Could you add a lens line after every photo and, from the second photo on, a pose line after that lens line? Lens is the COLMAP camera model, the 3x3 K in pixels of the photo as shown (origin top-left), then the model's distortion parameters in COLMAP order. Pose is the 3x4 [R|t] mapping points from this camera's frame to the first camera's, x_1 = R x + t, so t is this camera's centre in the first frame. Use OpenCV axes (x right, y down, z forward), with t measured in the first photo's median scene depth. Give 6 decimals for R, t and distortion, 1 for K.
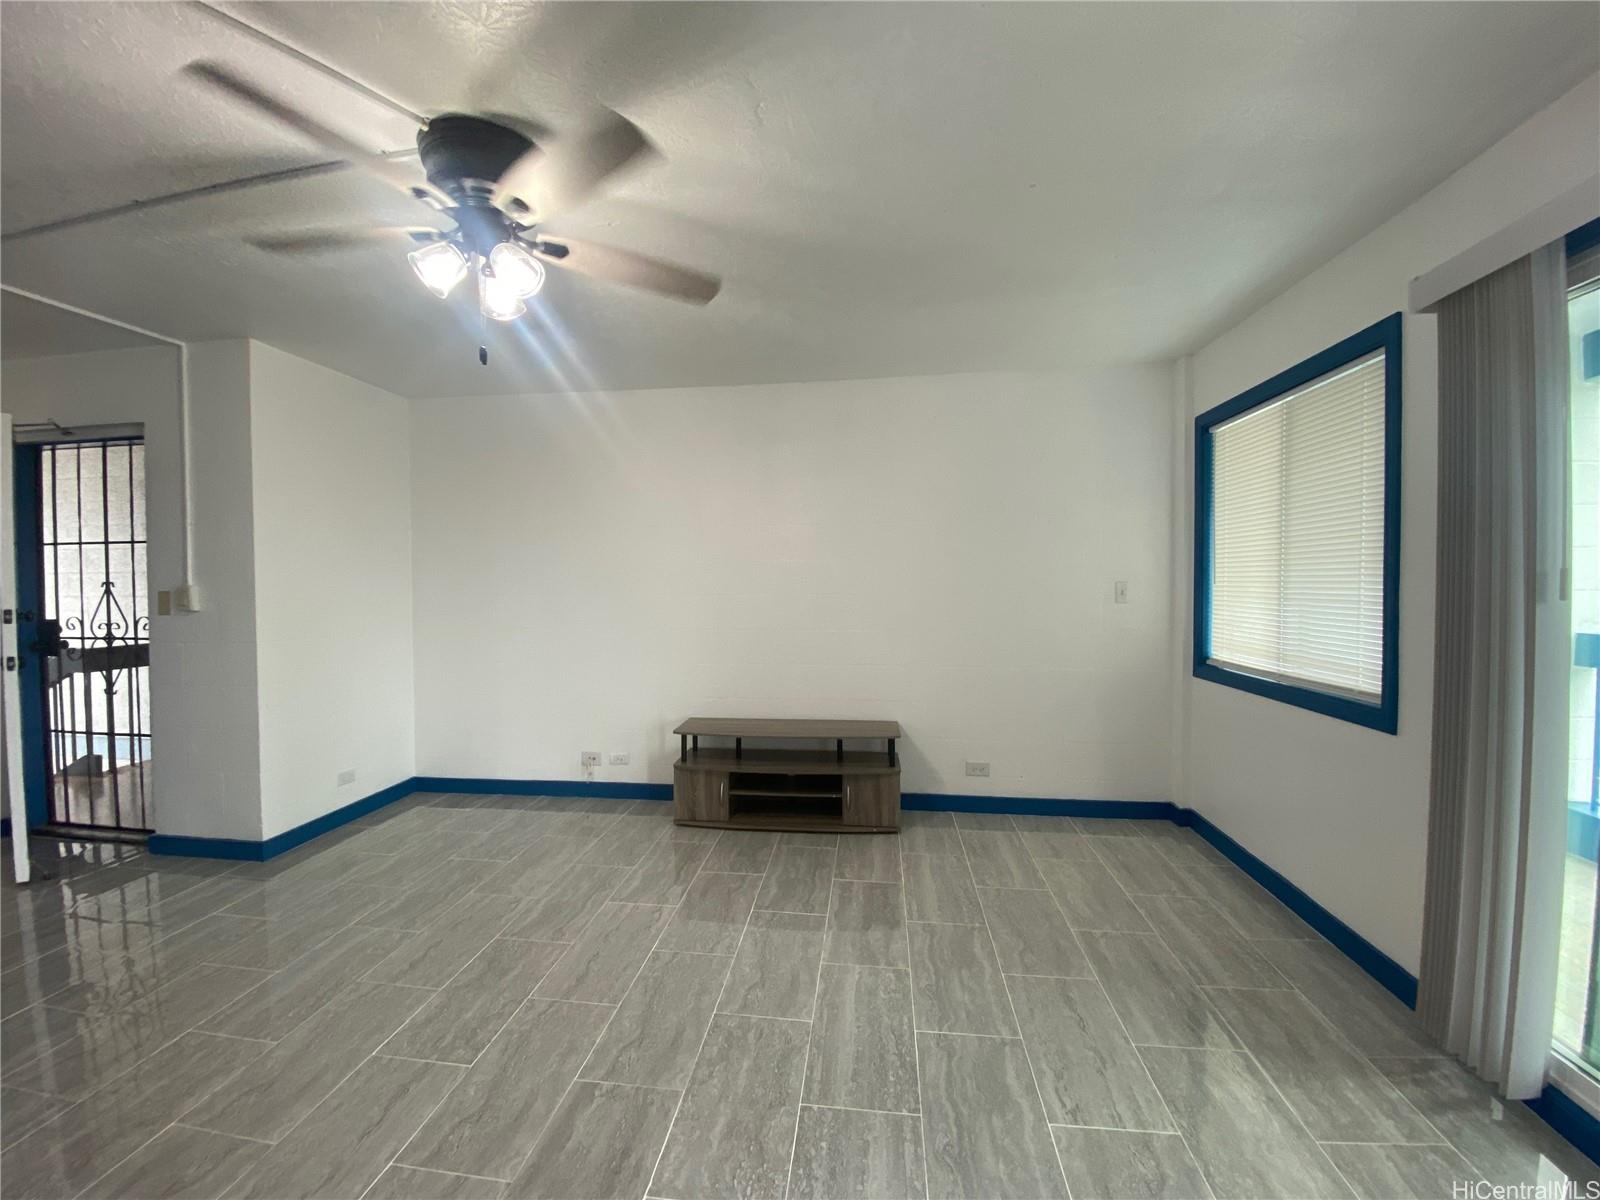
lens RADIAL K [[653.4, 0, 790.7], [0, 653.4, 600.9], [0, 0, 1]] dist [0.014479, -0.017503]
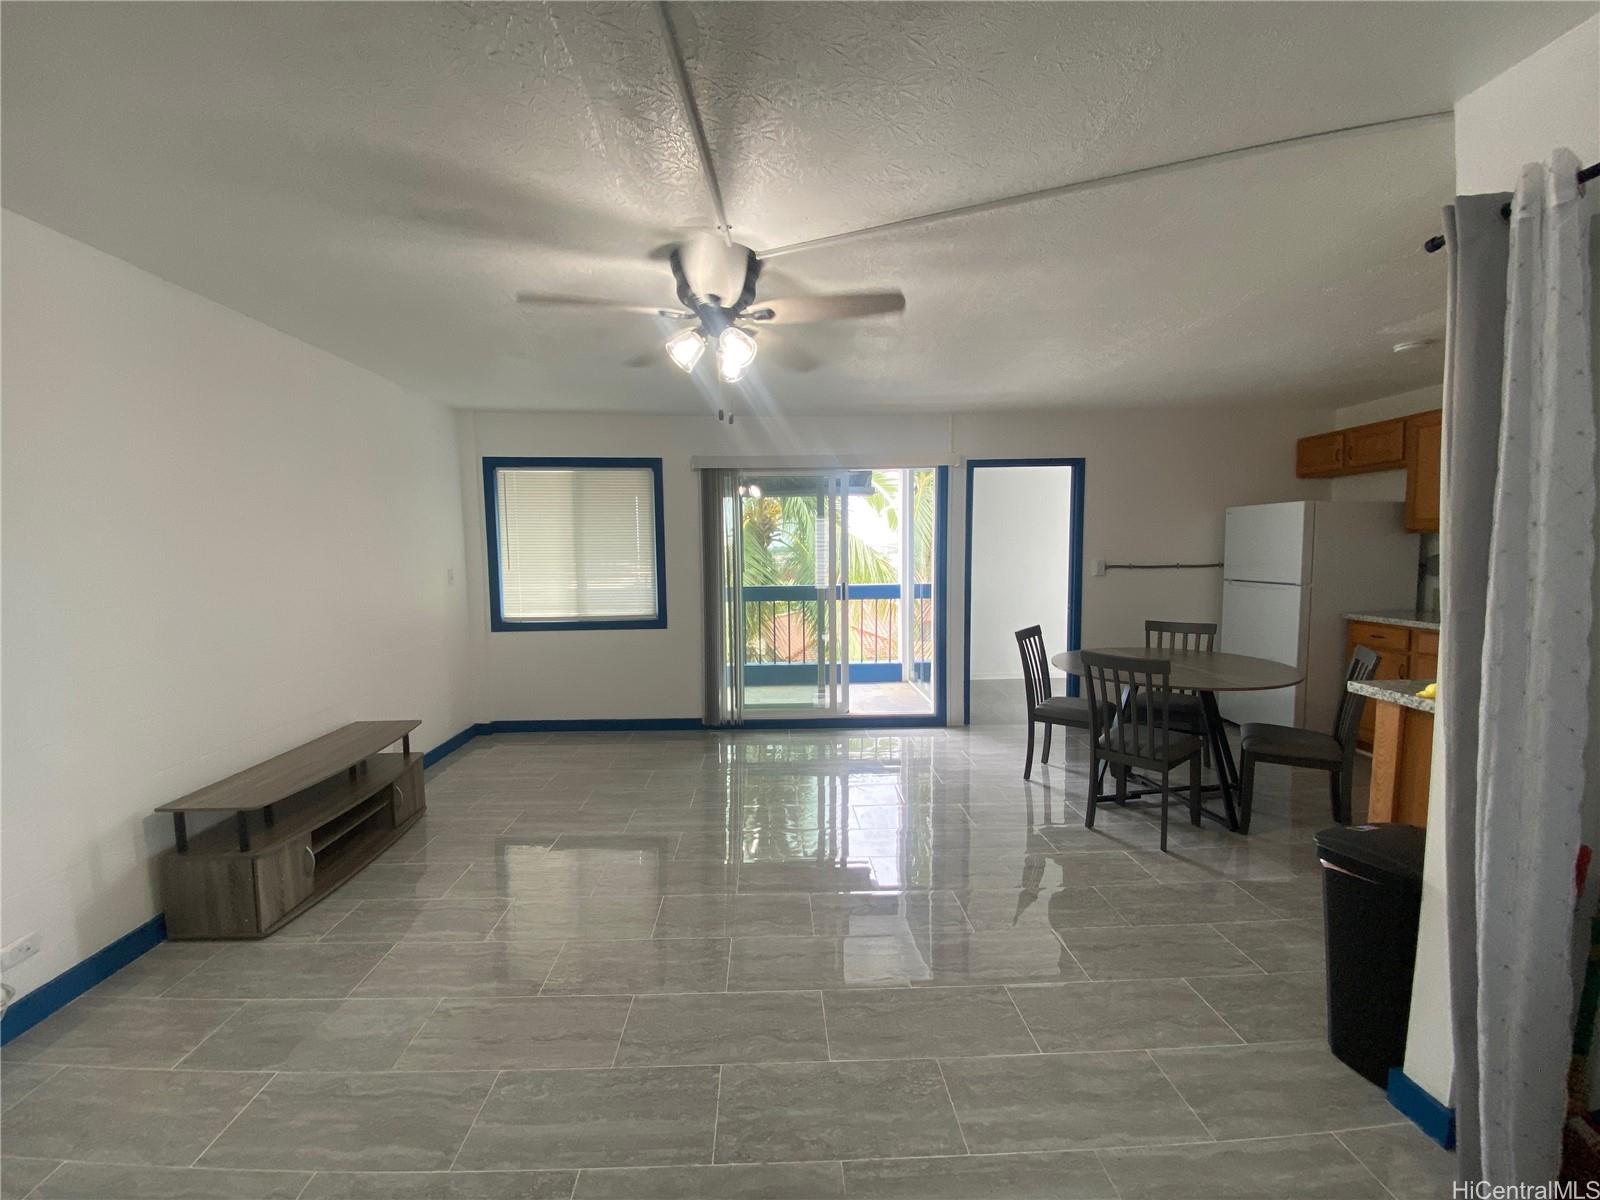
lens RADIAL K [[653.4, 0, 790.7], [0, 653.4, 600.9], [0, 0, 1]] dist [0.014479, -0.017503]
pose [[-0.169845, -0.069756, 0.982999, -1.069839], [0.037702, 0.996301, 0.077214, -0.050046], [-0.984749, 0.050176, -0.166587, 0.638269]]
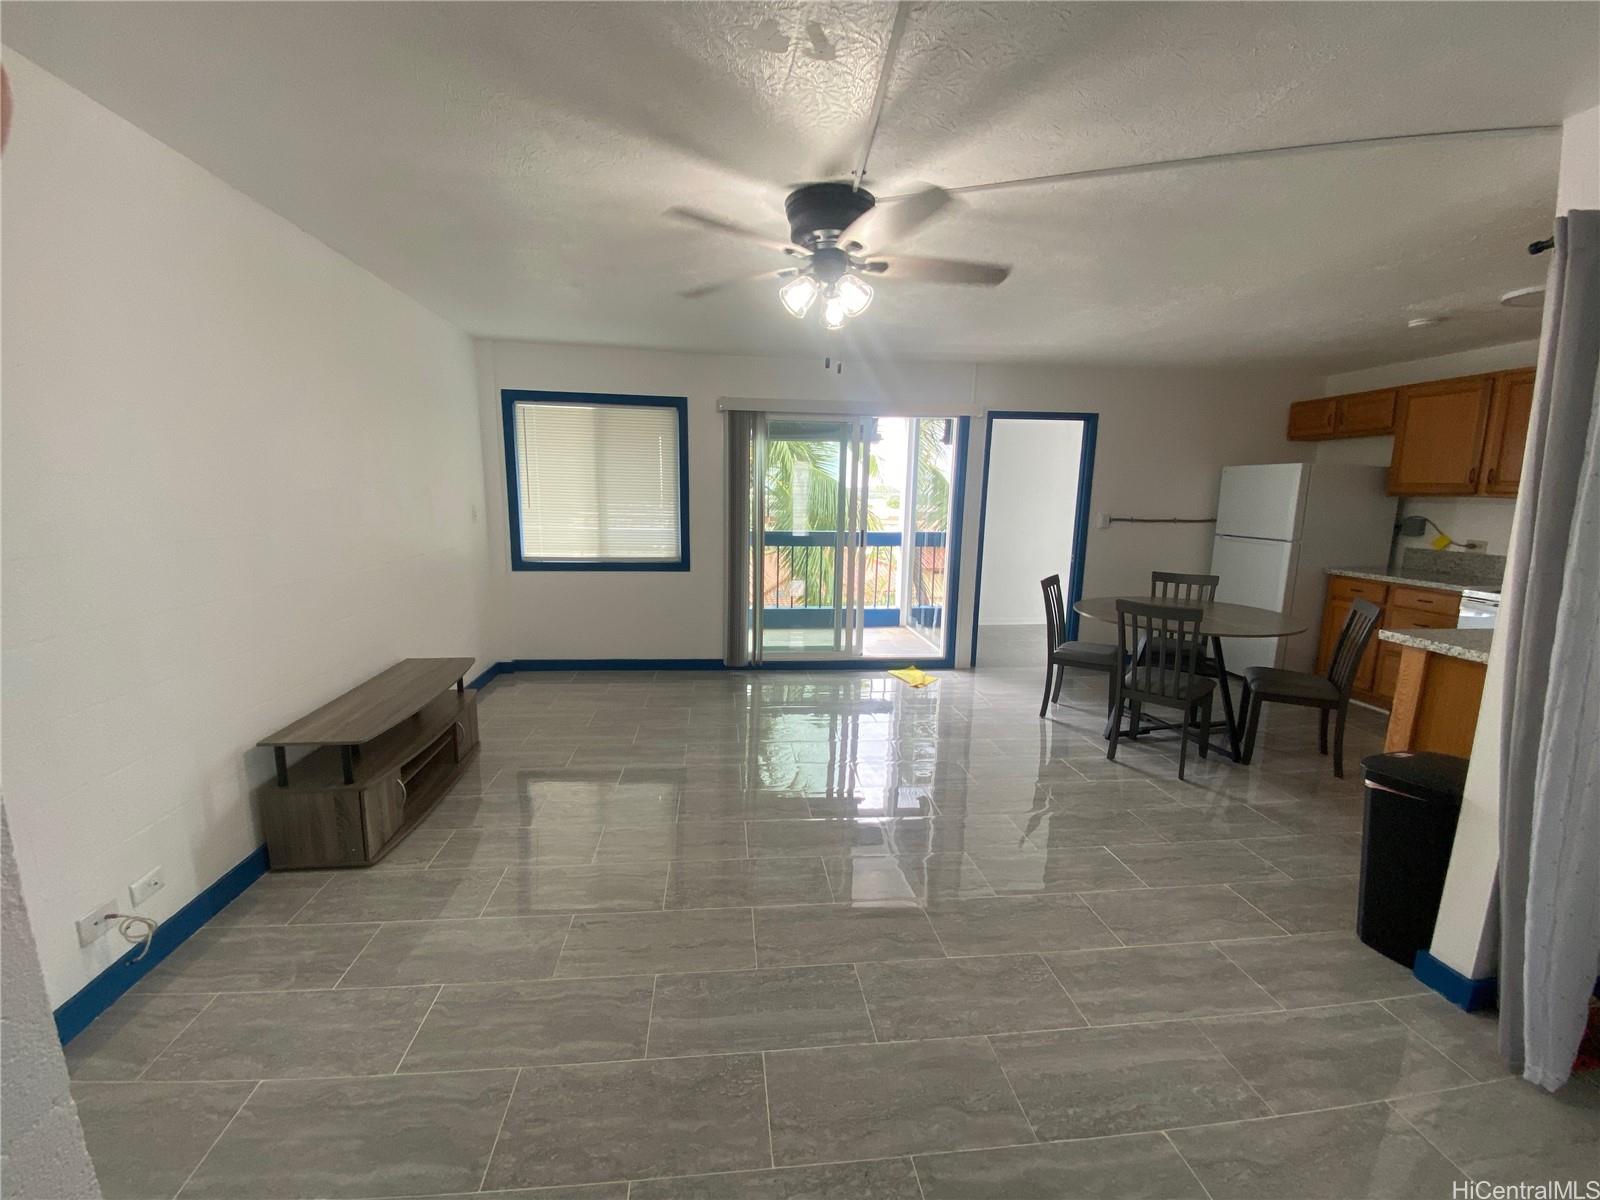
lens RADIAL K [[653.4, 0, 790.7], [0, 653.4, 600.9], [0, 0, 1]] dist [0.014479, -0.017503]
pose [[-0.243032, -0.156454, 0.957318, -1.067425], [0.010165, 0.986442, 0.163794, -0.059584], [-0.969965, 0.049538, -0.238147, 0.828647]]
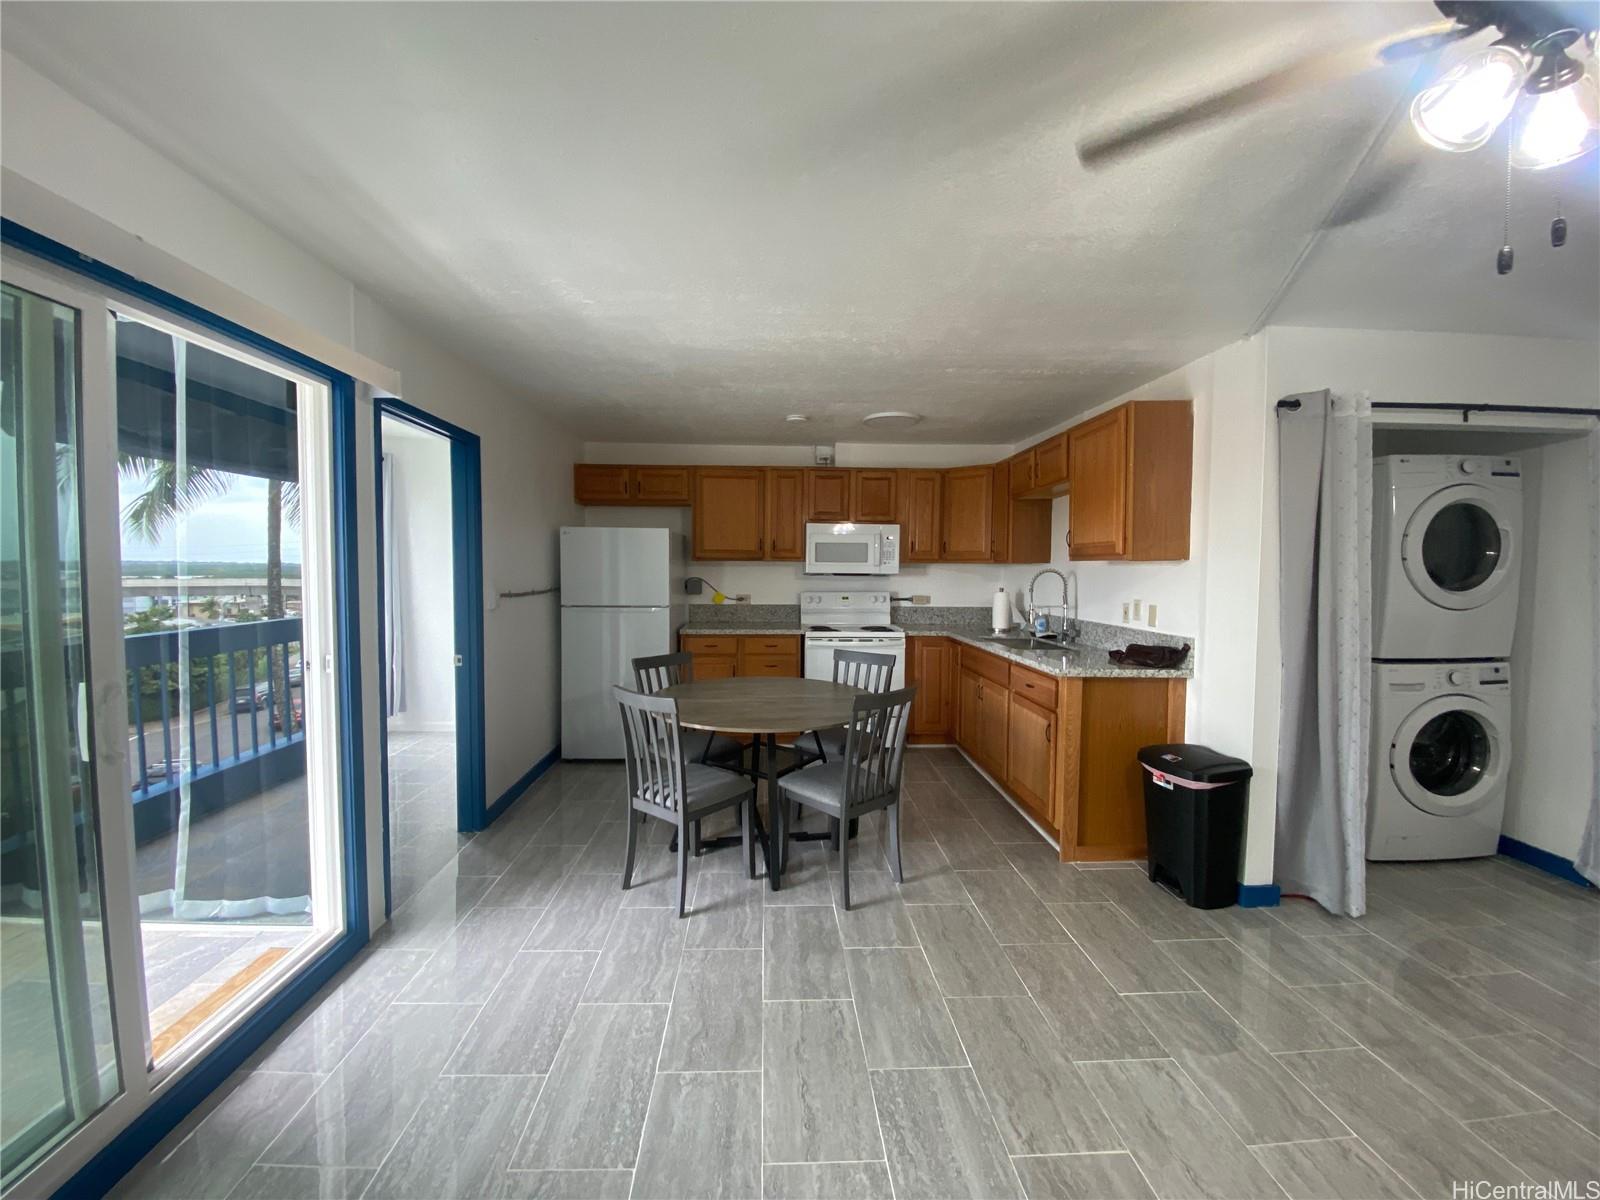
lens RADIAL K [[643.9, 0, 786.9], [0, 643.9, 597.8], [0, 0, 1]] dist [0.000044, -0.011851]
pose [[-0.985147, 0.005664, -0.171622, 0.150793], [-0.006721, 0.997418, 0.071496, -0.061586], [0.171584, 0.071587, -0.982565, 0.815335]]
